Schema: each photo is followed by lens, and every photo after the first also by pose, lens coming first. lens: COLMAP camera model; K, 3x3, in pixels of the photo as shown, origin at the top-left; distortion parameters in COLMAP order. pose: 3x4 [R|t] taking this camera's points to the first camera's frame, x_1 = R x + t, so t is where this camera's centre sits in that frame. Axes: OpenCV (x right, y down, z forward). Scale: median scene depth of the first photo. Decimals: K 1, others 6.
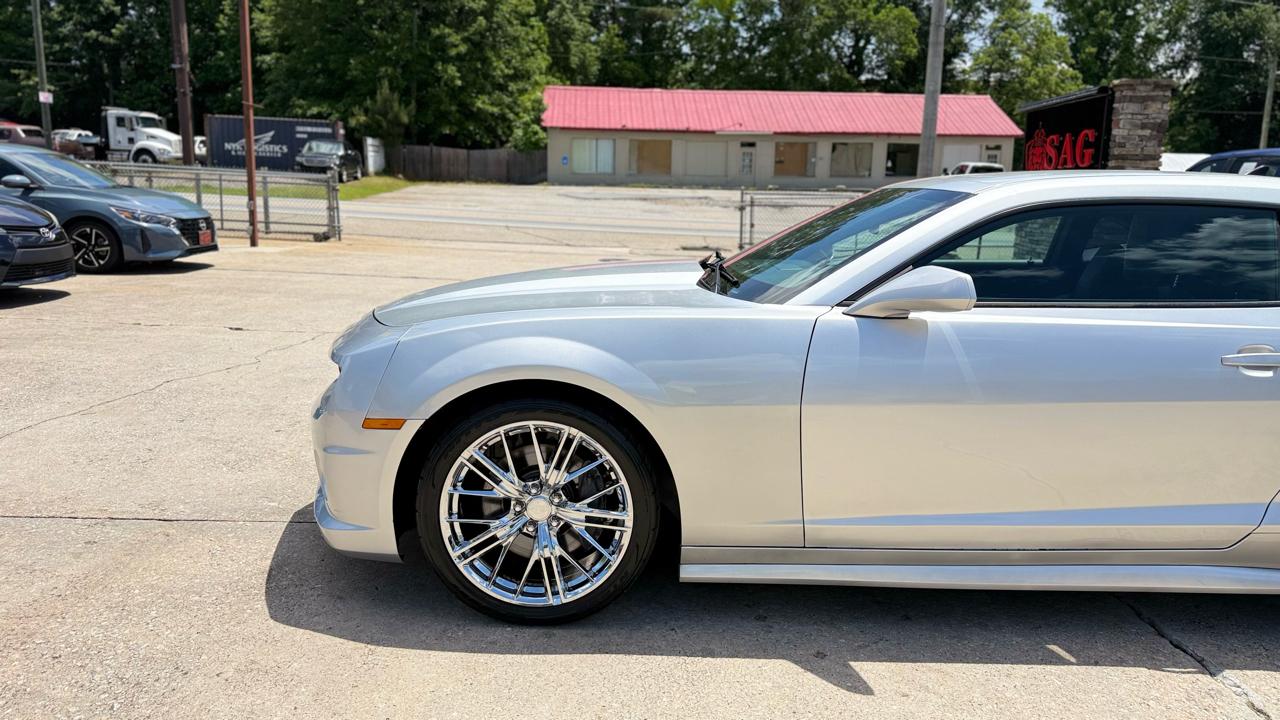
lens RADIAL K [[902.1, 0, 638.4], [0, 902.1, 364.3], [0, 0, 1]] dist [0.040329, -0.051721]
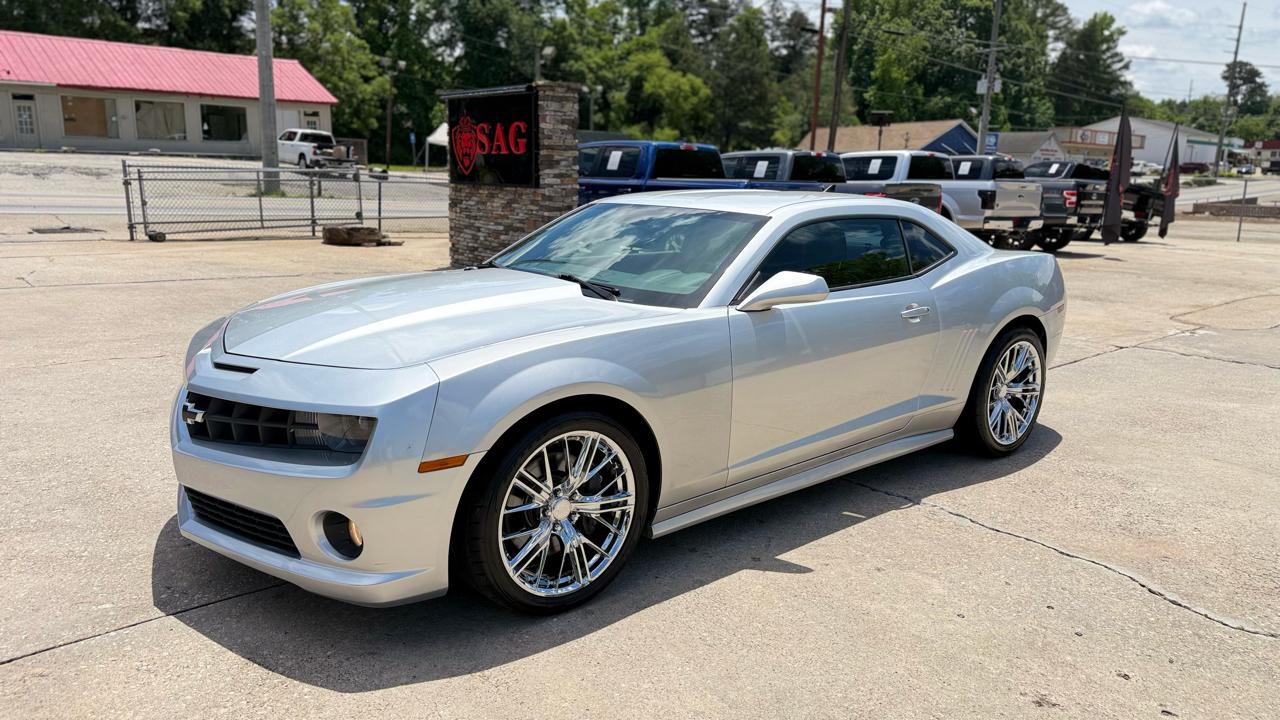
lens RADIAL K [[902.1, 0, 640.2], [0, 902.1, 368.1], [0, 0, 1]] dist [0.040329, -0.051721]
pose [[0.741831, -0.144446, 0.654845, -0.040934], [0.115163, 0.989459, 0.087795, -0.005656], [-0.660624, 0.010285, 0.750647, 0.004335]]
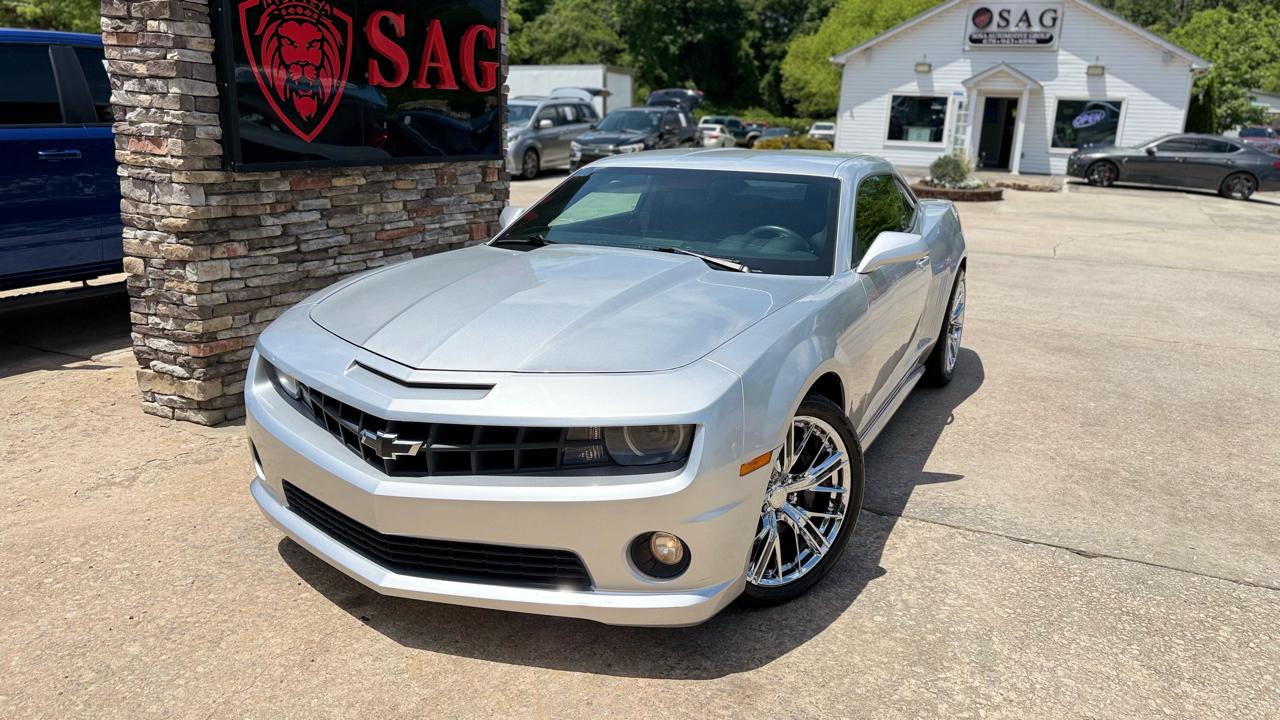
lens RADIAL K [[902.1, 0, 634.5], [0, 902.1, 377.8], [0, 0, 1]] dist [0.040329, -0.051721]
pose [[-0.896888, -0.170842, 0.407927, 0.027540], [0.032146, 0.894752, 0.445405, -0.063236], [-0.441087, 0.412592, -0.797001, 0.306430]]
